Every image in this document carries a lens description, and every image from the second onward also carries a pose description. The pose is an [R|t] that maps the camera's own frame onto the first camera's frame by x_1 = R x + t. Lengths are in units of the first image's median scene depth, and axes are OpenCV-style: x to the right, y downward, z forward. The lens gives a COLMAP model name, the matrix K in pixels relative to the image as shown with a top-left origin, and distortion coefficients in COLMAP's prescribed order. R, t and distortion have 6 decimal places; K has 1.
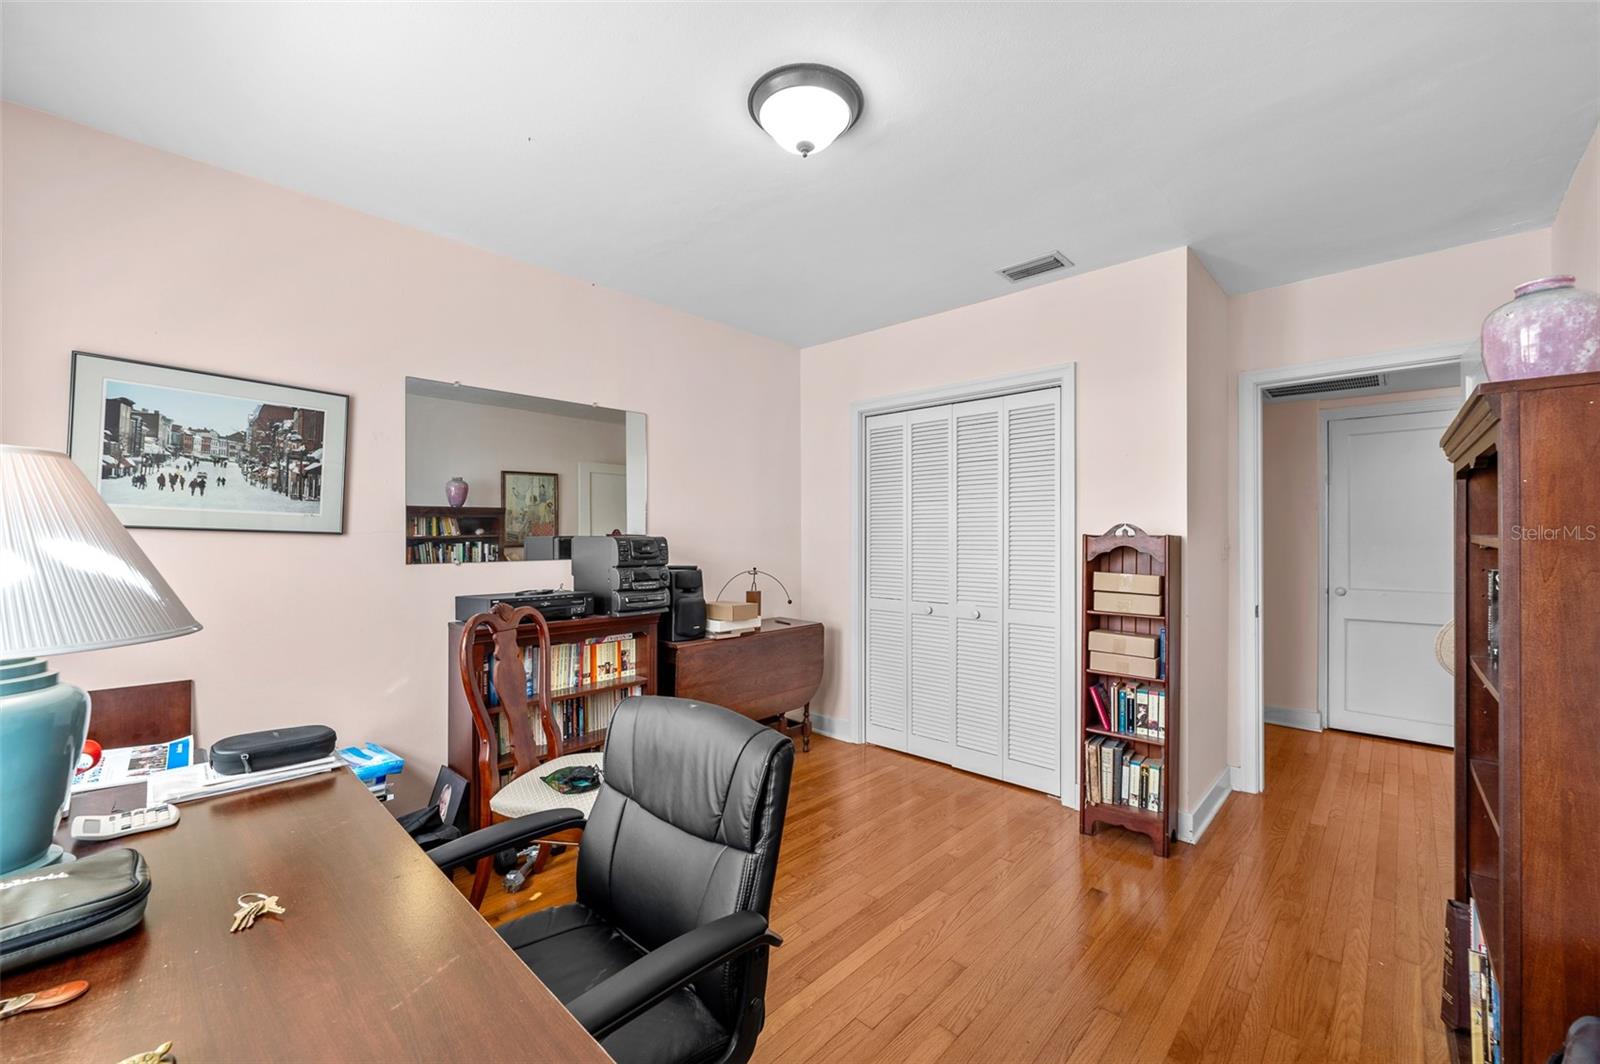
lens RADIAL K [[635.0, 0, 800.8], [0, 635.0, 535.9], [0, 0, 1]] dist [-0.001775, 0.000271]
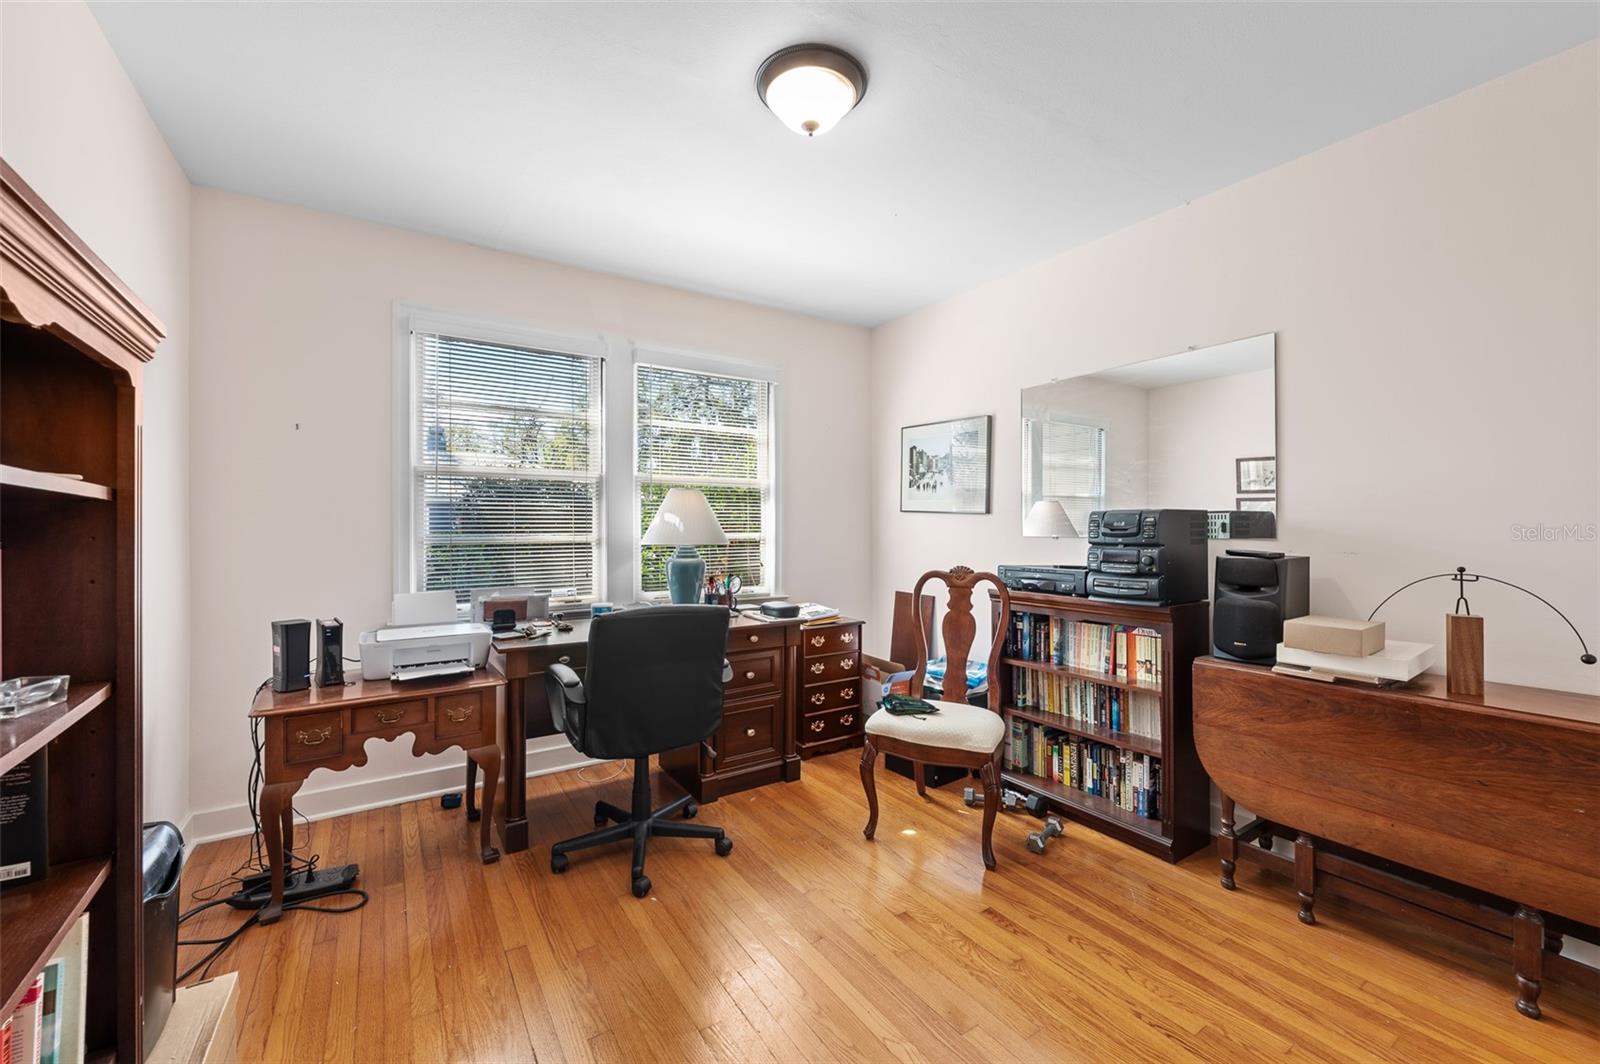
lens RADIAL K [[635.0, 0, 800.1], [0, 635.0, 523.7], [0, 0, 1]] dist [-0.001775, 0.000271]
pose [[-0.224095, -0.006355, -0.974547, 0.667845], [-0.001327, 0.999980, -0.006215, 0.026041], [0.974566, -0.000100, -0.224099, 0.795829]]
